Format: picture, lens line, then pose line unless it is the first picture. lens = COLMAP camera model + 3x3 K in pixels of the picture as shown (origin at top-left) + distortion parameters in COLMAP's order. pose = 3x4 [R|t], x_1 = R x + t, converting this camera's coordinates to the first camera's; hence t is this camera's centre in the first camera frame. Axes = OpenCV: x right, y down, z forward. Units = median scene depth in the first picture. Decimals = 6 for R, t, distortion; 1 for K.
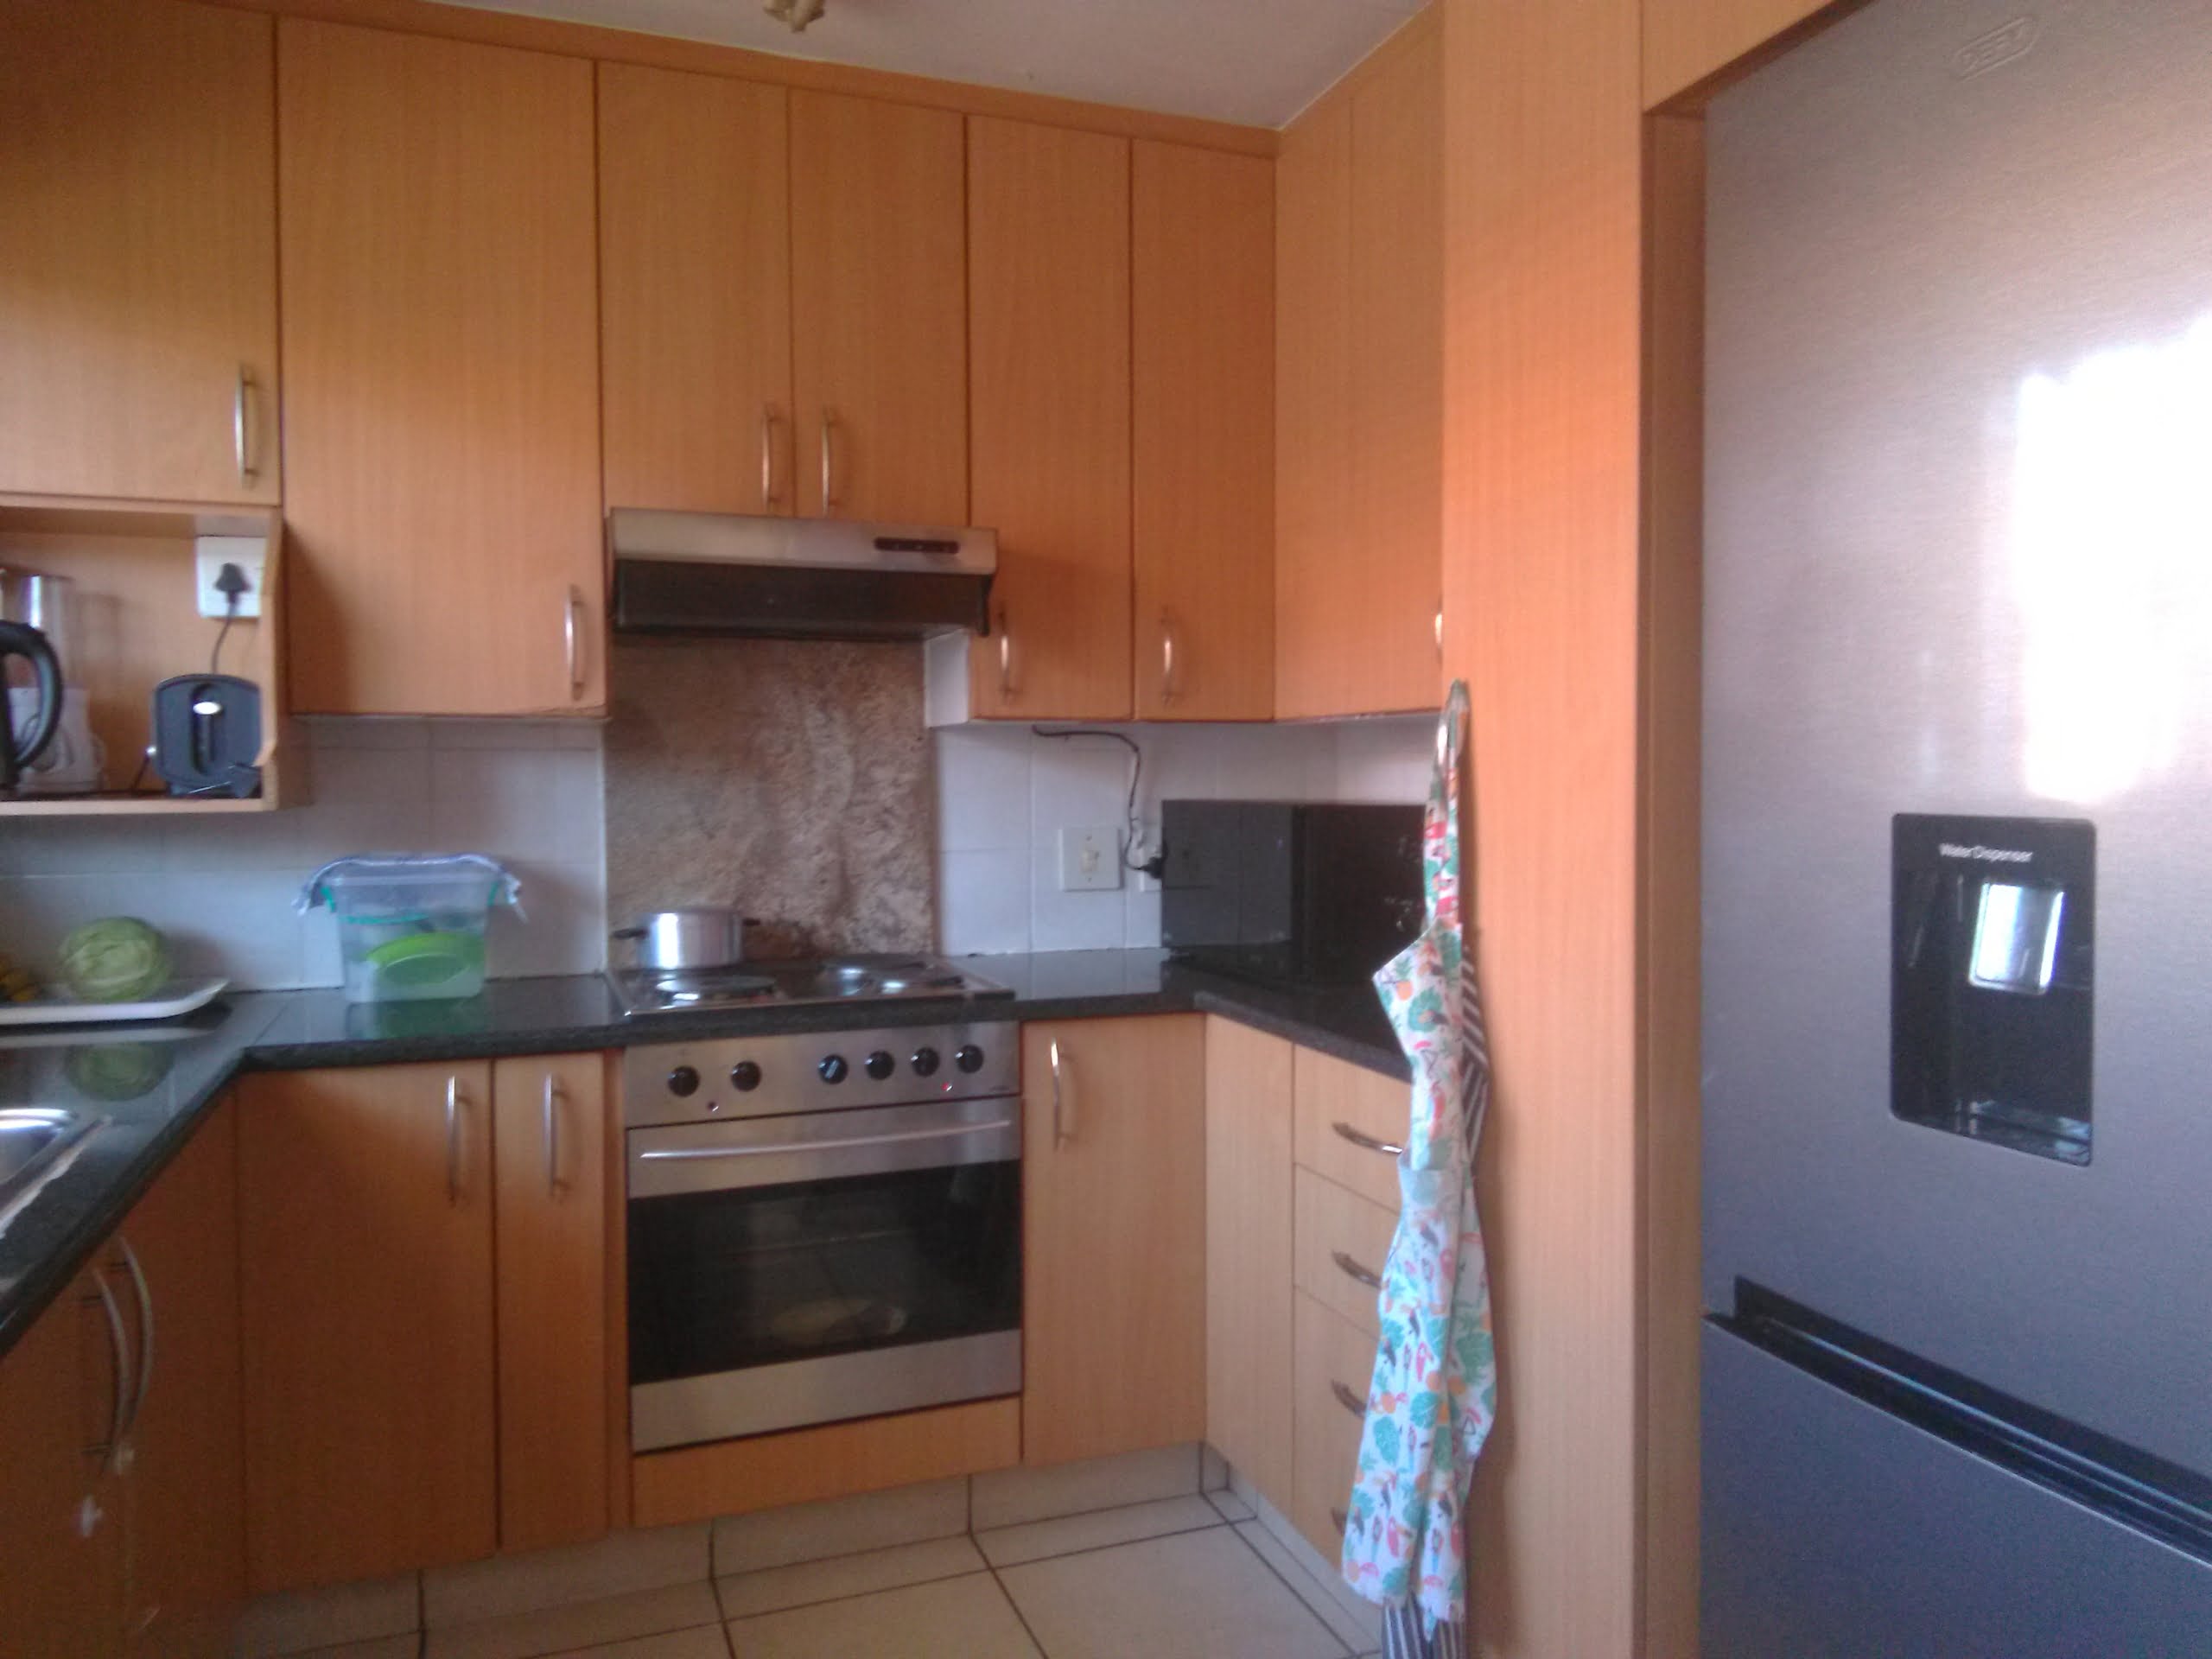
lens RADIAL K [[1517.6, 0, 1106.0], [0, 1517.6, 829.5], [0, 0, 1]] dist [0.060258, -0.099603]
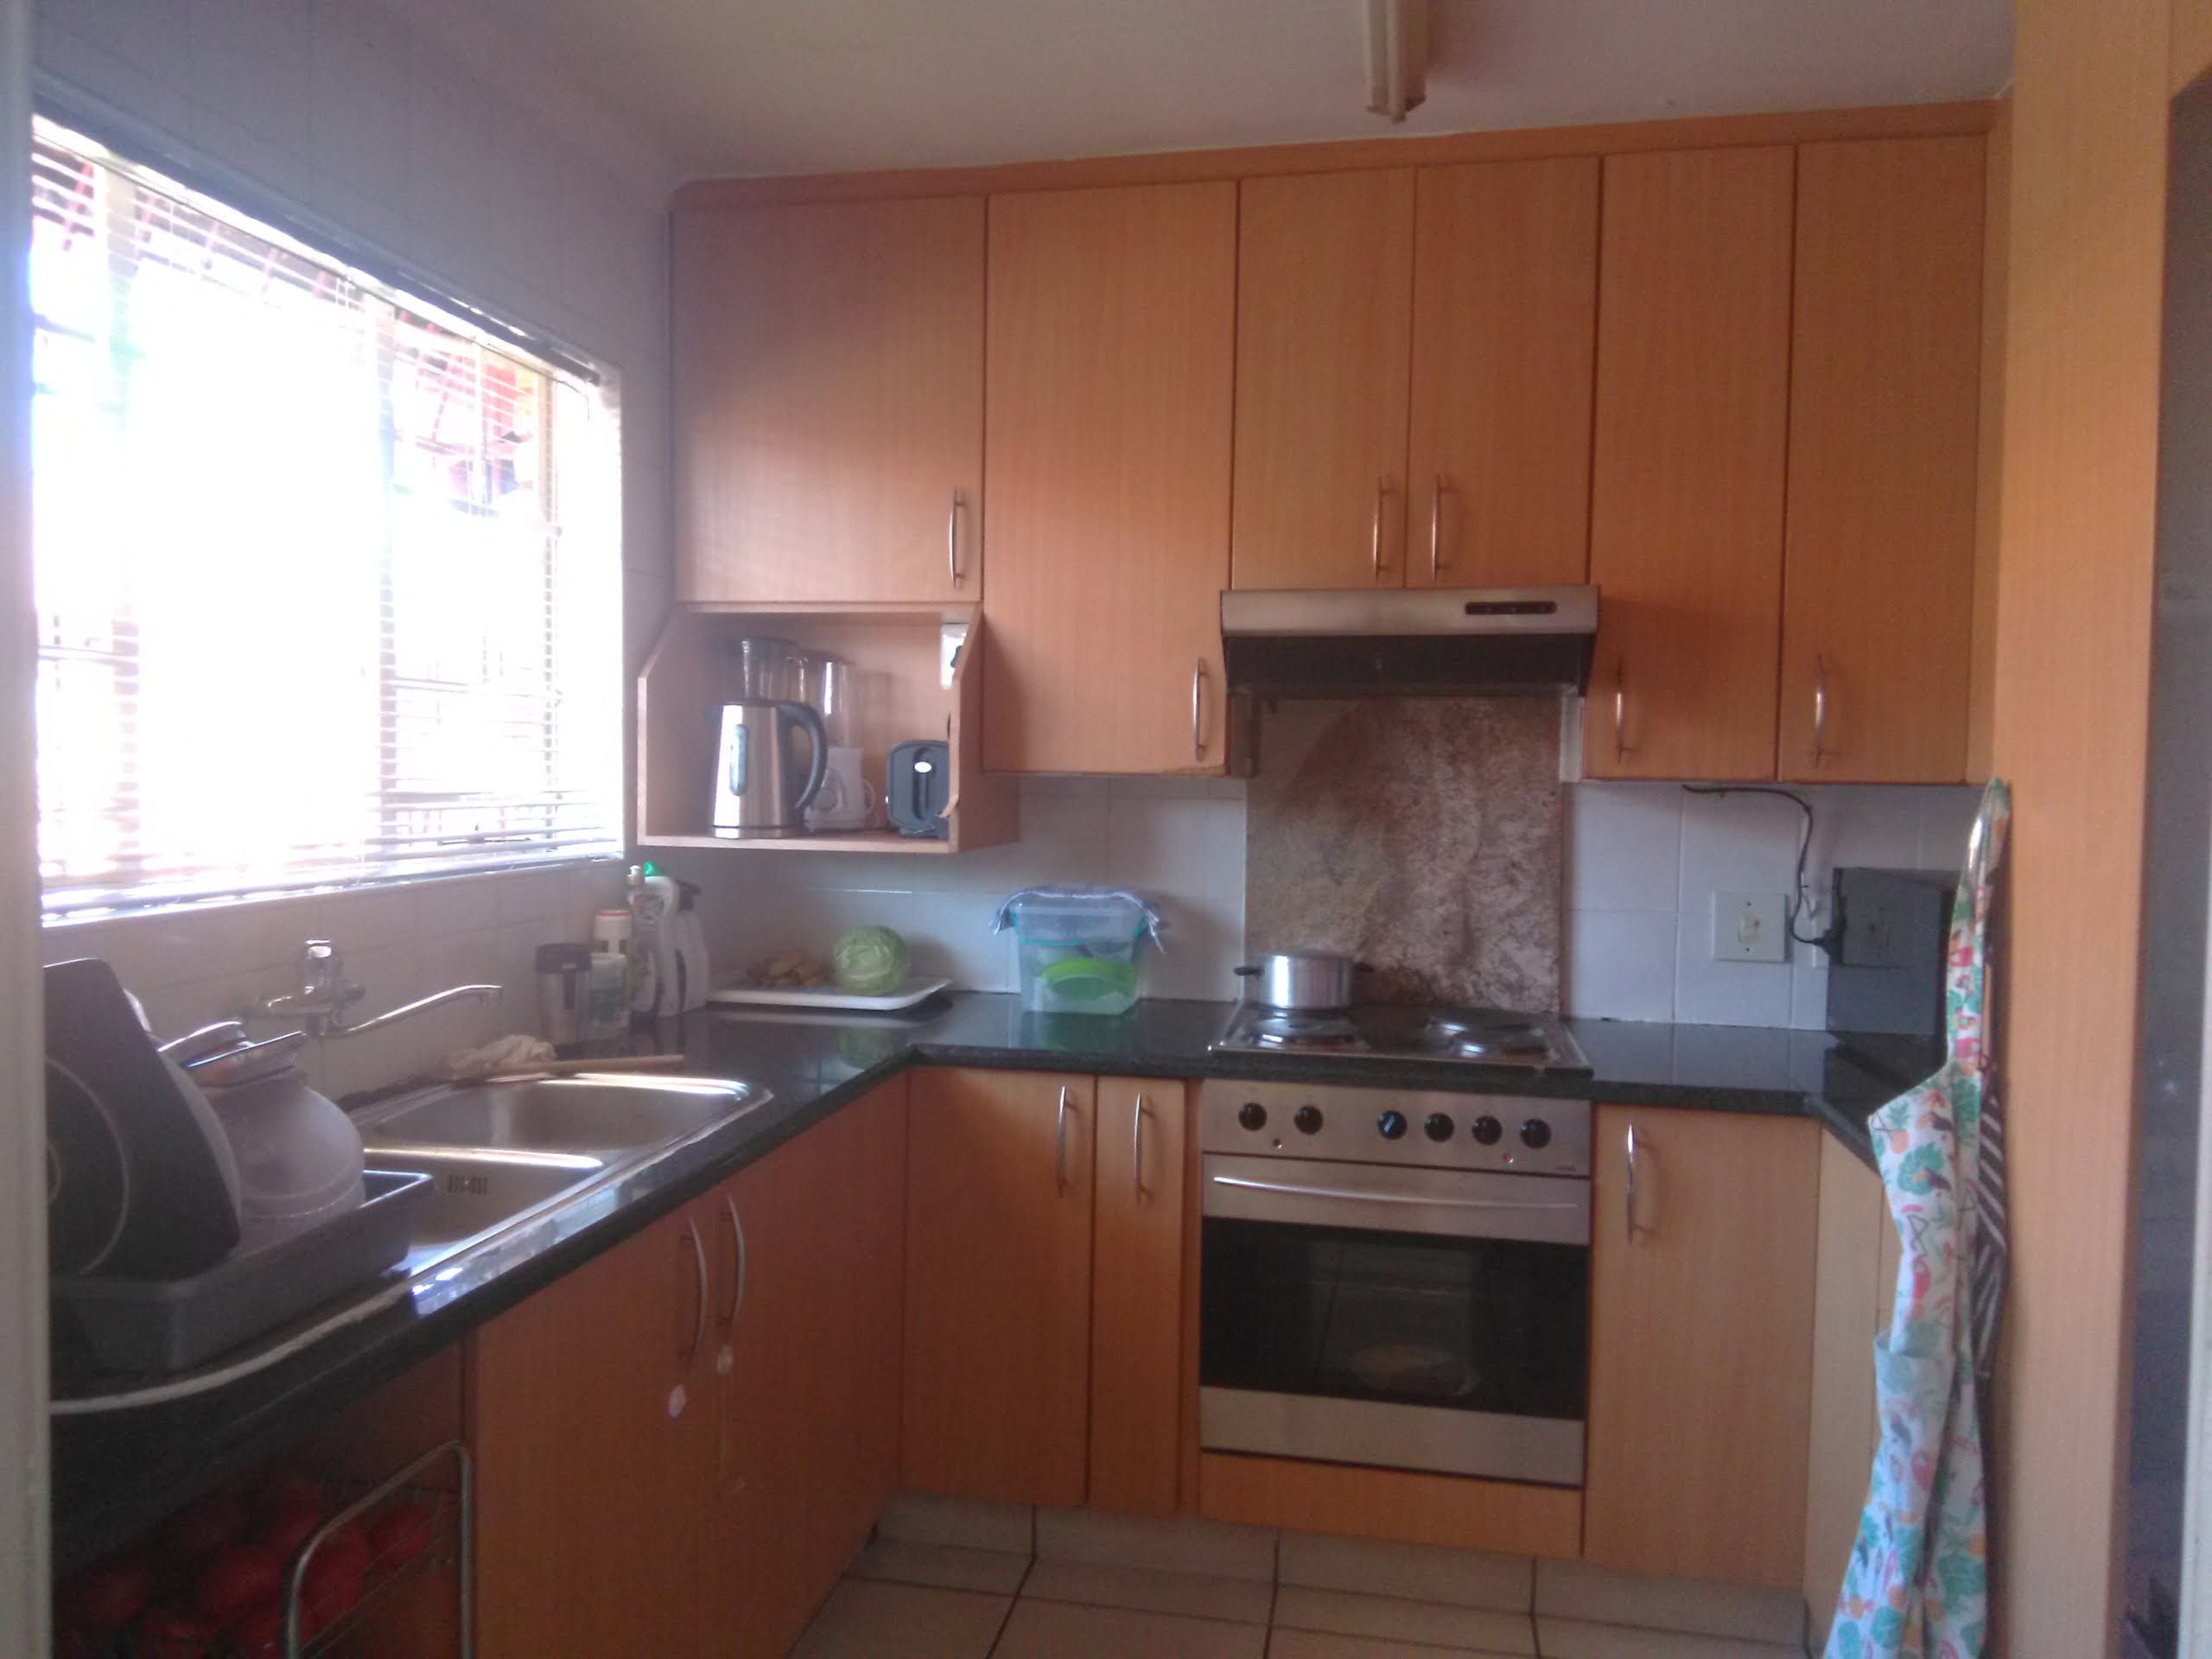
lens RADIAL K [[1517.6, 0, 1106.0], [0, 1517.6, 829.5], [0, 0, 1]] dist [0.060258, -0.099603]
pose [[0.849699, 0.037698, -0.525918, 0.181835], [-0.038322, 0.999218, 0.009709, -0.042454], [0.525873, 0.011905, 0.850480, 0.019227]]
